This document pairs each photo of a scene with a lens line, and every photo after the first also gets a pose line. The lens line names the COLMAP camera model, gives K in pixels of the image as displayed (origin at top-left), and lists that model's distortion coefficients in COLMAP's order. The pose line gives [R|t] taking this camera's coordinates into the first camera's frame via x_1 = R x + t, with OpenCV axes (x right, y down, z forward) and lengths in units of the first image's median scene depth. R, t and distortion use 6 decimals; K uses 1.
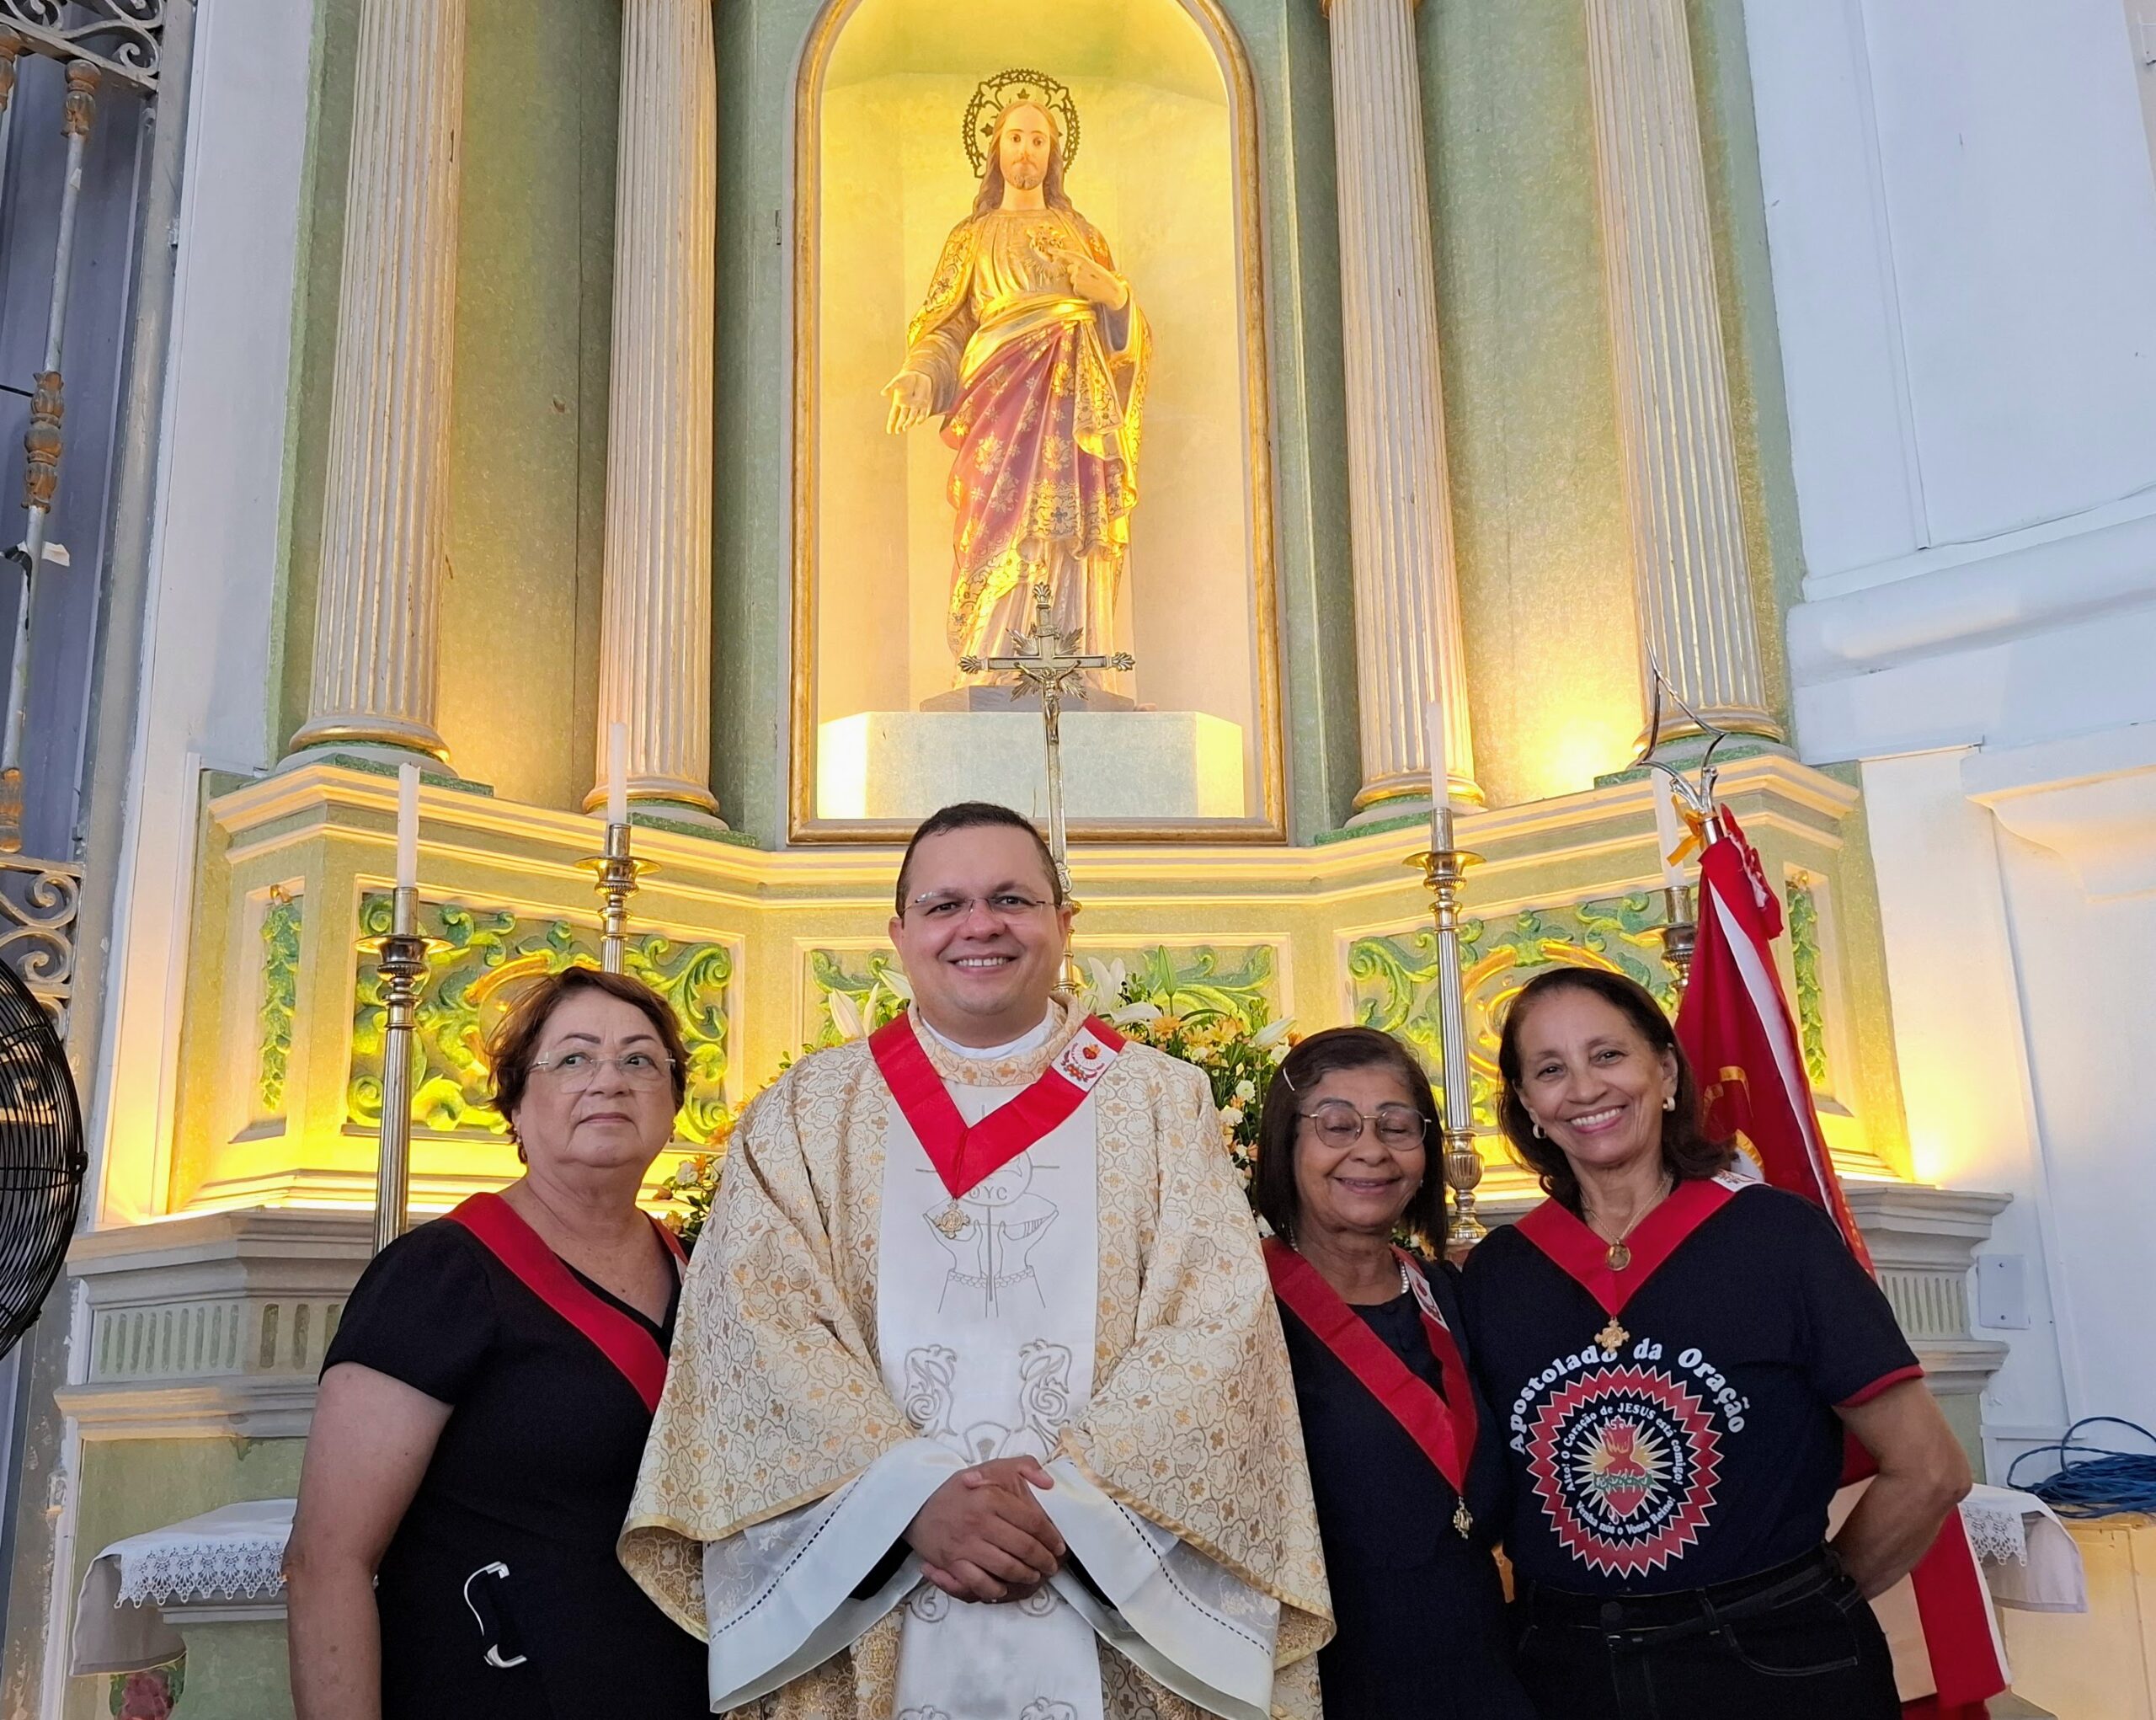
lens RADIAL K [[1988.3, 0, 1067.4], [0, 1988.3, 854.4], [0, 0, 1]] dist [0.060163, 0.000000]
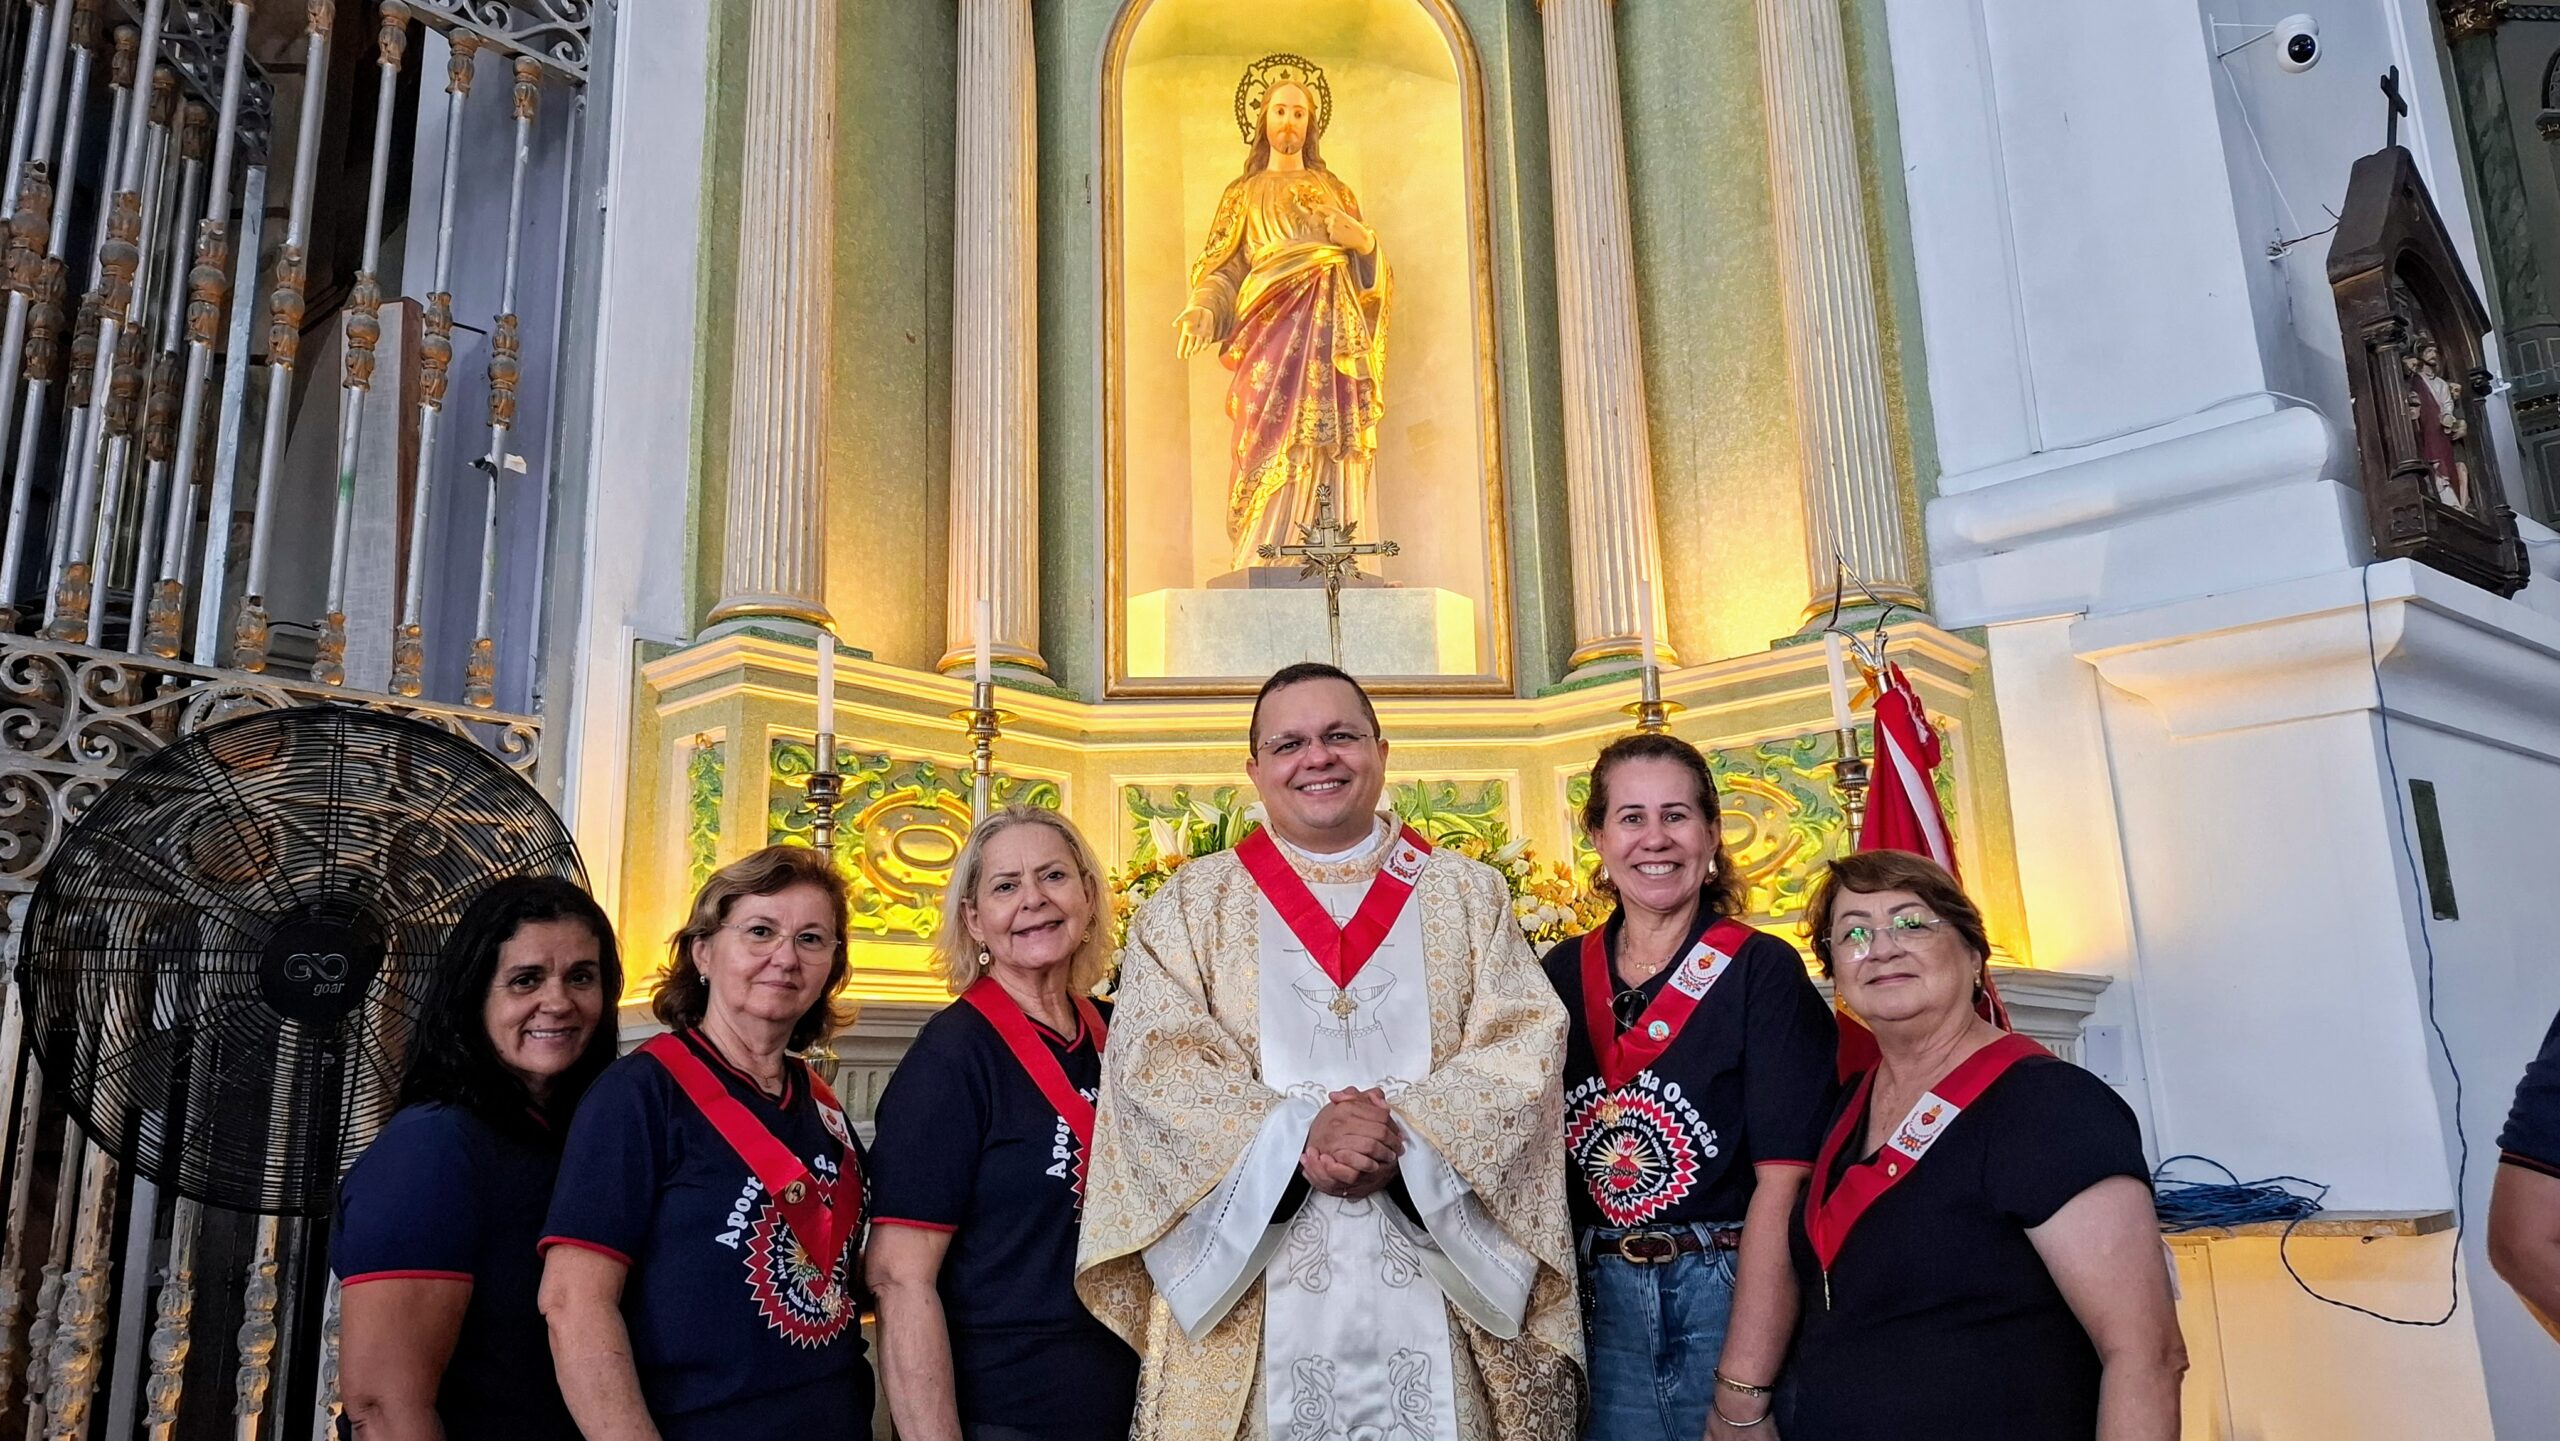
lens RADIAL K [[1729.2, 0, 1293.4], [0, 1729.2, 714.4], [0, 0, 1]] dist [0.061665, -0.000169]
pose [[0.999937, -0.004806, 0.010096, -0.037453], [0.004772, 0.999983, 0.003398, 0.001518], [-0.010112, -0.003349, 0.999943, -0.059604]]
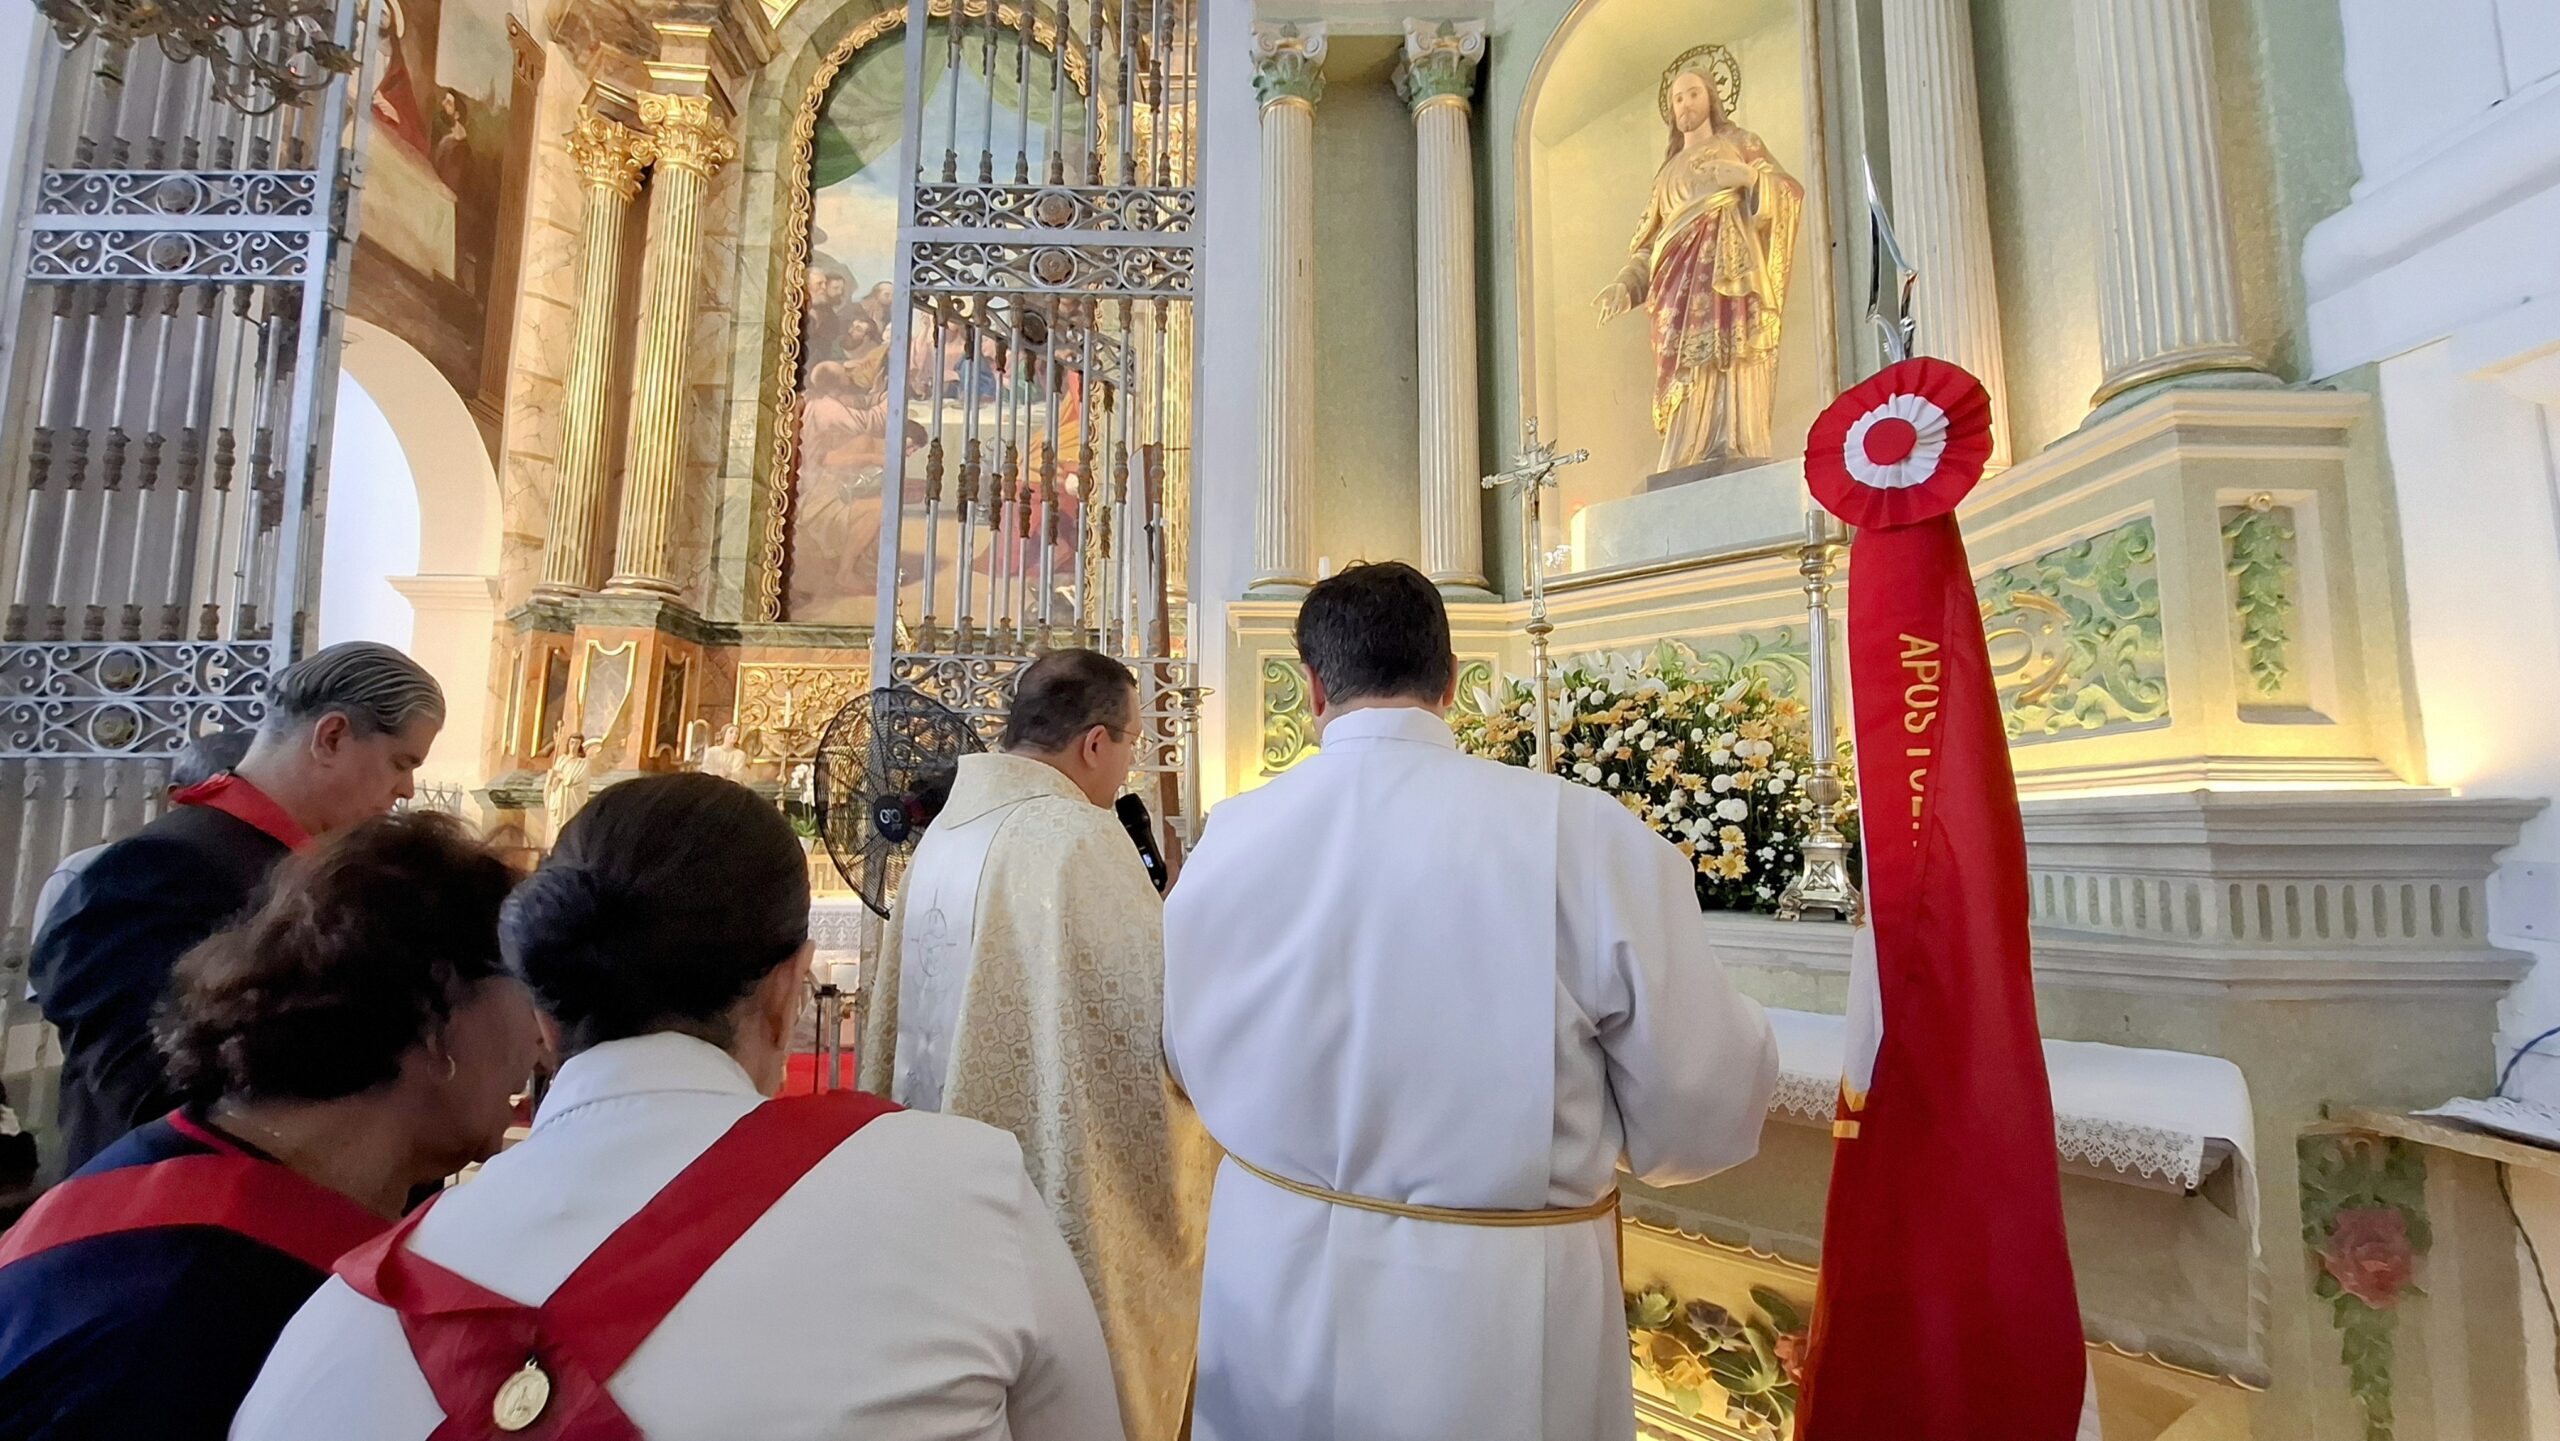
lens RADIAL K [[1008.1, 0, 1275.2], [0, 1008.1, 711.6], [0, 0, 1]] dist [-0.000599, -0.000234]
pose [[0.698741, -0.064372, -0.712472, 0.339932], [0.145714, 0.987871, 0.053651, 0.016106], [0.700377, -0.141306, 0.699646, 0.237073]]
